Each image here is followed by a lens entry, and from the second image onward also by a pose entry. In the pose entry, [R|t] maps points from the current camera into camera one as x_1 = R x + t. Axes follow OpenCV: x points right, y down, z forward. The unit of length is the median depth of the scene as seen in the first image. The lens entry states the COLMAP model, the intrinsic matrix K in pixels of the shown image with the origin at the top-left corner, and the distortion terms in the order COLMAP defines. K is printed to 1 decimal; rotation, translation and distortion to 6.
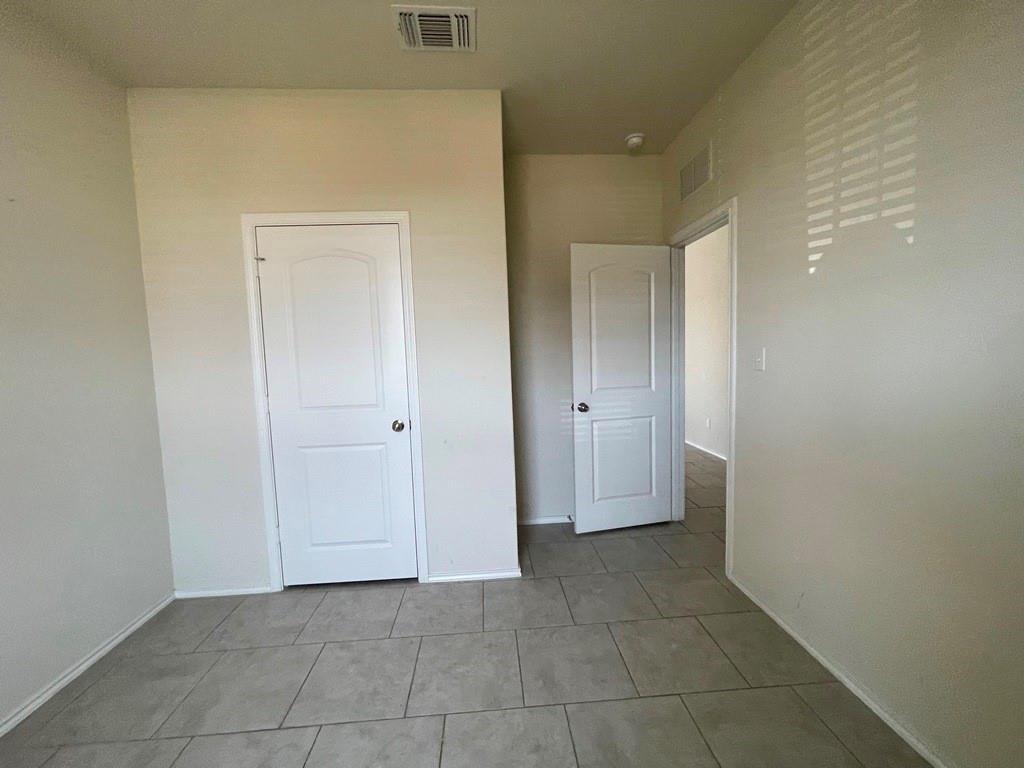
lens RADIAL K [[411.2, 0, 511.0], [0, 411.2, 385.3], [0, 0, 1]] dist [-0.007769, 0.000273]
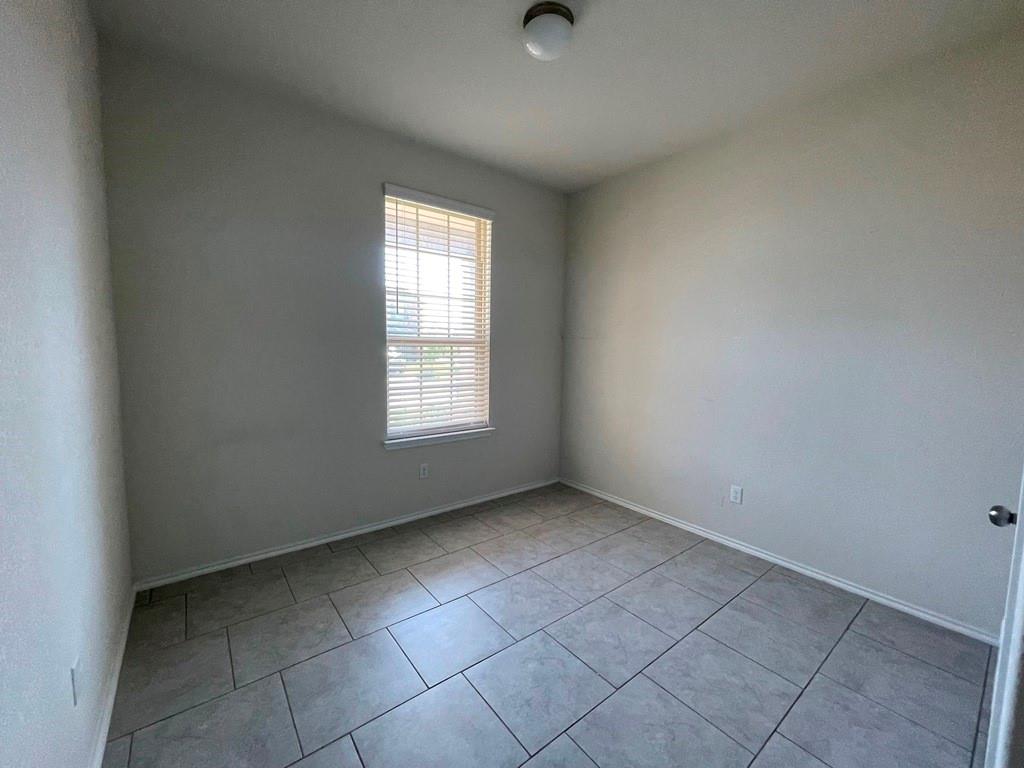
lens RADIAL K [[414.1, 0, 511.2], [0, 414.1, 382.9], [0, 0, 1]] dist [-0.006088, 0.000561]
pose [[-0.828402, 0.063697, -0.556500, 0.431749], [-0.035794, 0.985463, 0.166079, -0.102467], [0.558989, 0.157500, -0.814079, 1.122937]]
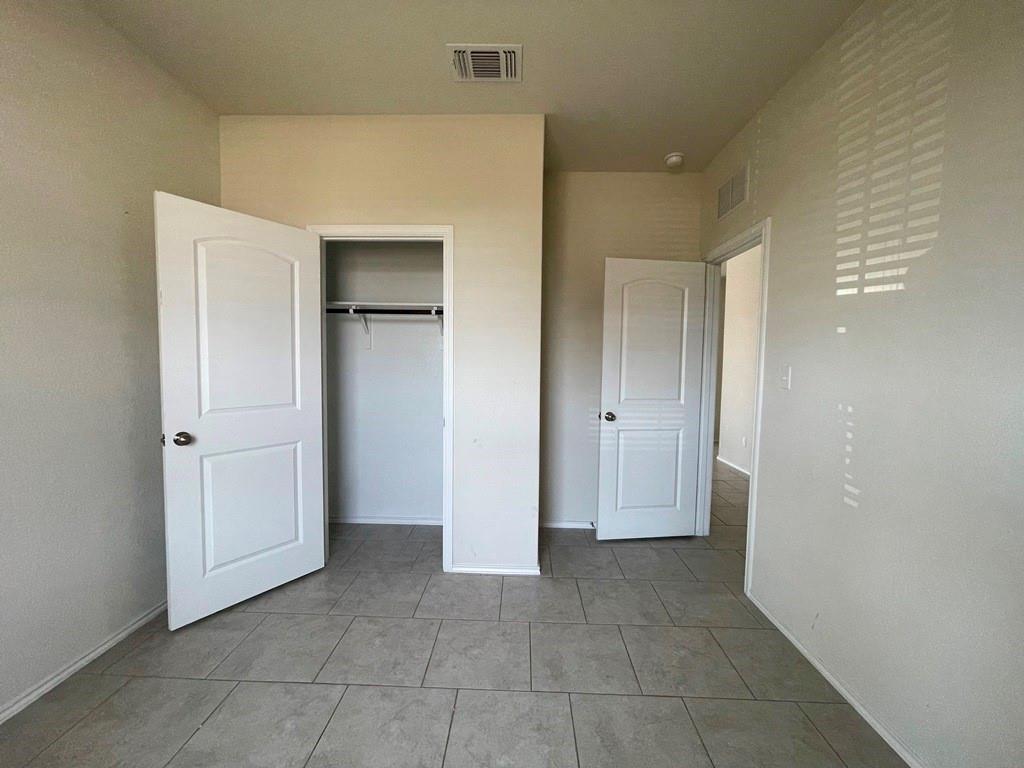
lens RADIAL K [[414.1, 0, 511.2], [0, 414.1, 382.9], [0, 0, 1]] dist [-0.006088, 0.000561]
pose [[0.994297, 0.050965, -0.093684, 0.029328], [-0.053142, 0.998368, -0.020900, 0.006052], [0.092466, 0.025760, 0.995383, -0.071055]]
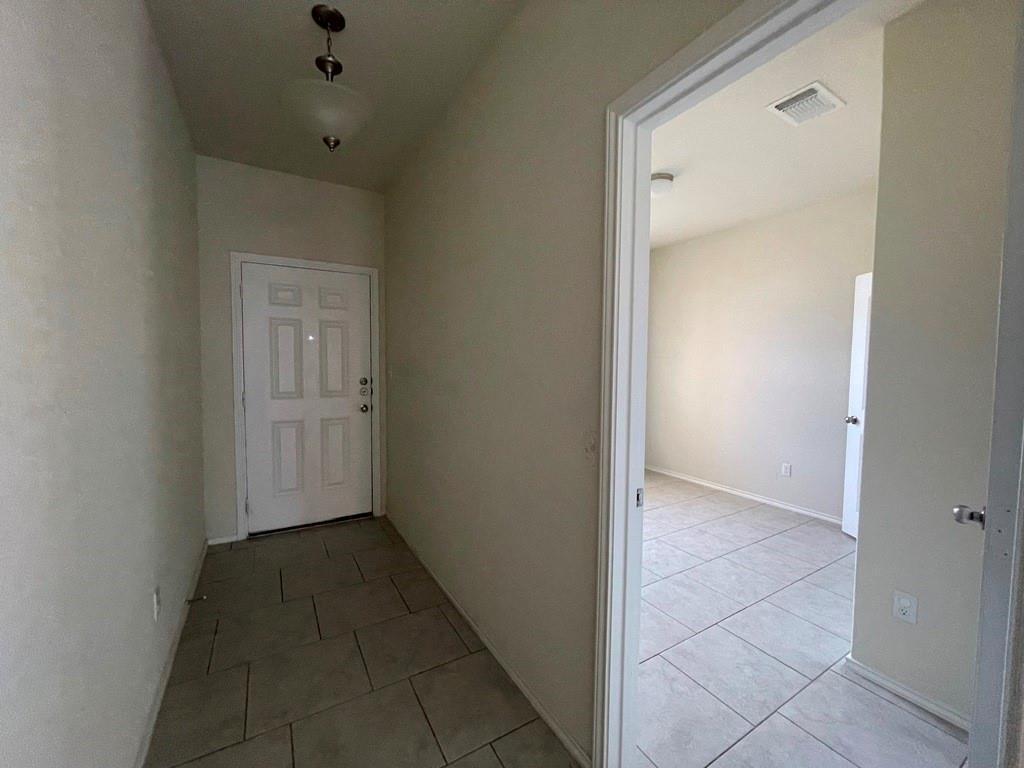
lens RADIAL K [[414.1, 0, 511.2], [0, 414.1, 382.9], [0, 0, 1]] dist [-0.006088, 0.000561]
pose [[-0.893549, 0.047388, -0.446457, 1.022079], [-0.016533, 0.990267, 0.138198, -0.176897], [0.448661, 0.130868, -0.884069, 1.529968]]
